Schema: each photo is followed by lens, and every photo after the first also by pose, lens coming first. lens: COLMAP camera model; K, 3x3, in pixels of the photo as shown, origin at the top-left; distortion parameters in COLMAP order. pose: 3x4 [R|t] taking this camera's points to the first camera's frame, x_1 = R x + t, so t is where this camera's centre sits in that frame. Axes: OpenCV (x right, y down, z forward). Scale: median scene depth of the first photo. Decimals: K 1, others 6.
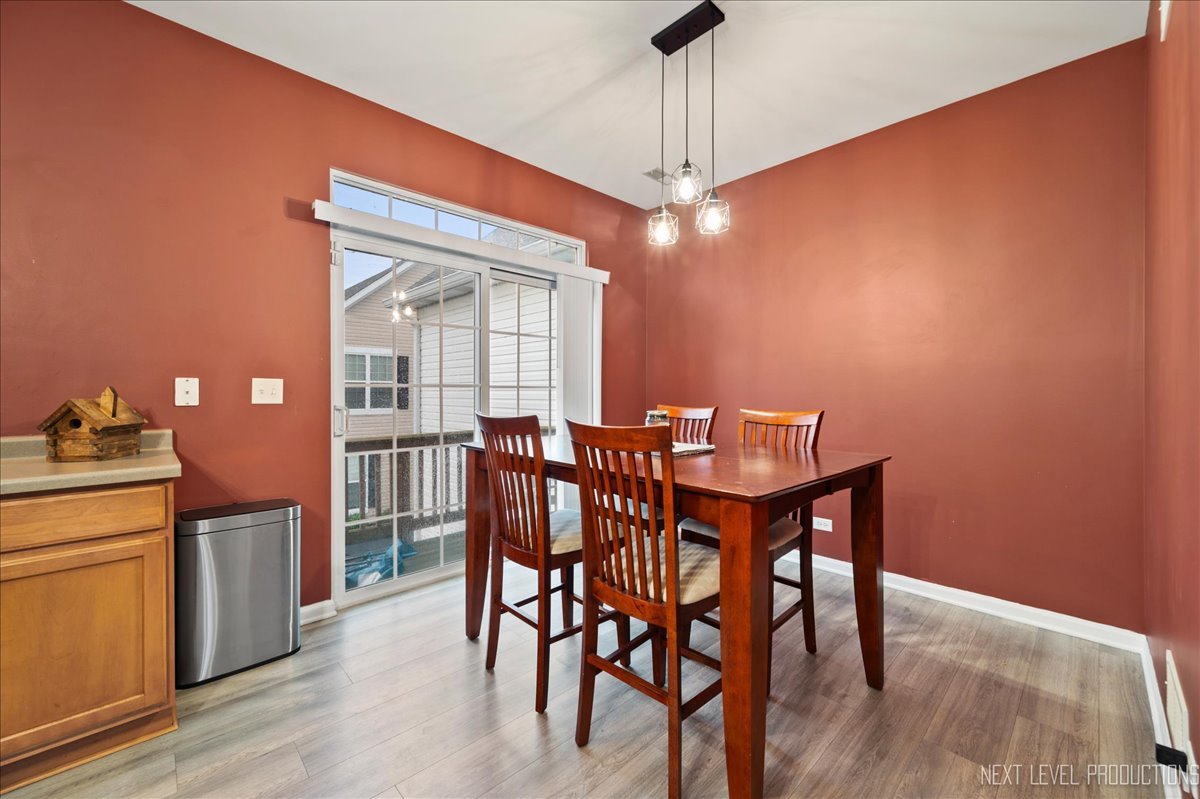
lens RADIAL K [[480.2, 0, 603.0], [0, 480.2, 390.4], [0, 0, 1]] dist [-0.002681, -0.000692]
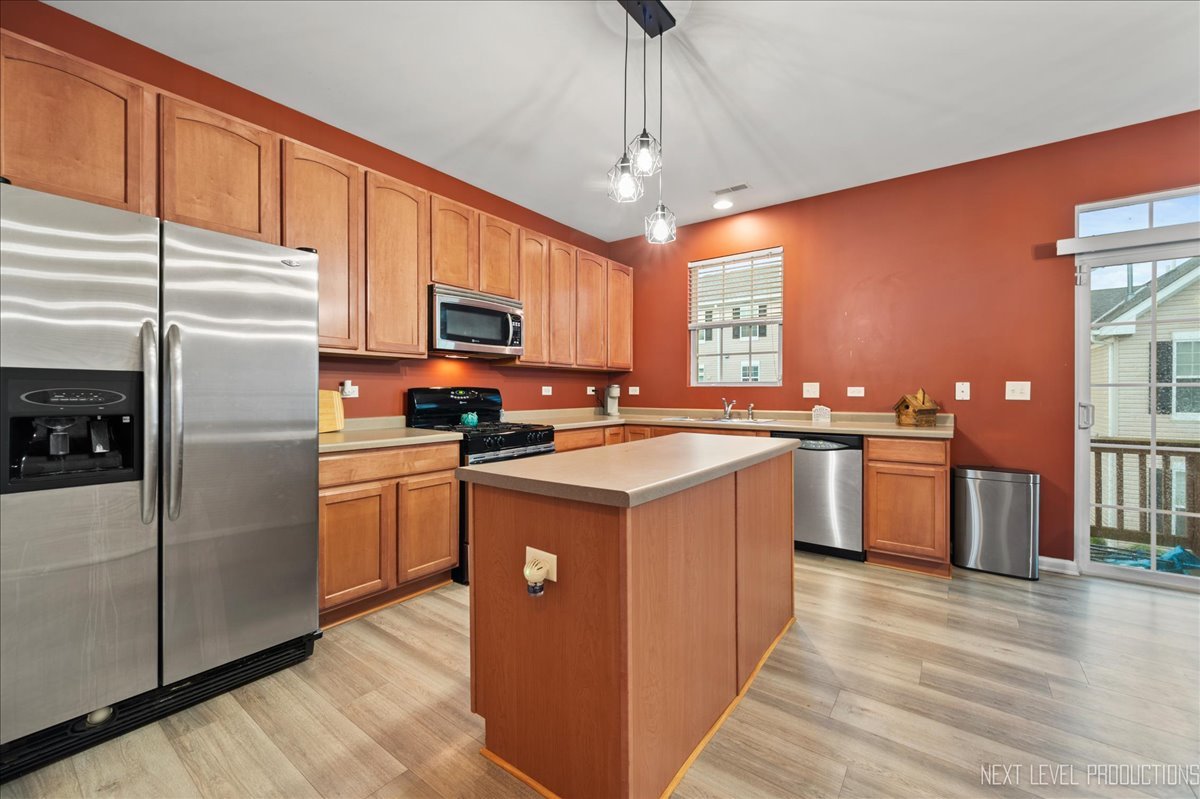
lens RADIAL K [[480.2, 0, 602.7], [0, 480.2, 392.0], [0, 0, 1]] dist [-0.002681, -0.000692]
pose [[0.159668, -0.000111, -0.987171, 0.555304], [0.001296, 0.999999, 0.000097, 0.004096], [0.987170, -0.001294, 0.159668, -0.474004]]
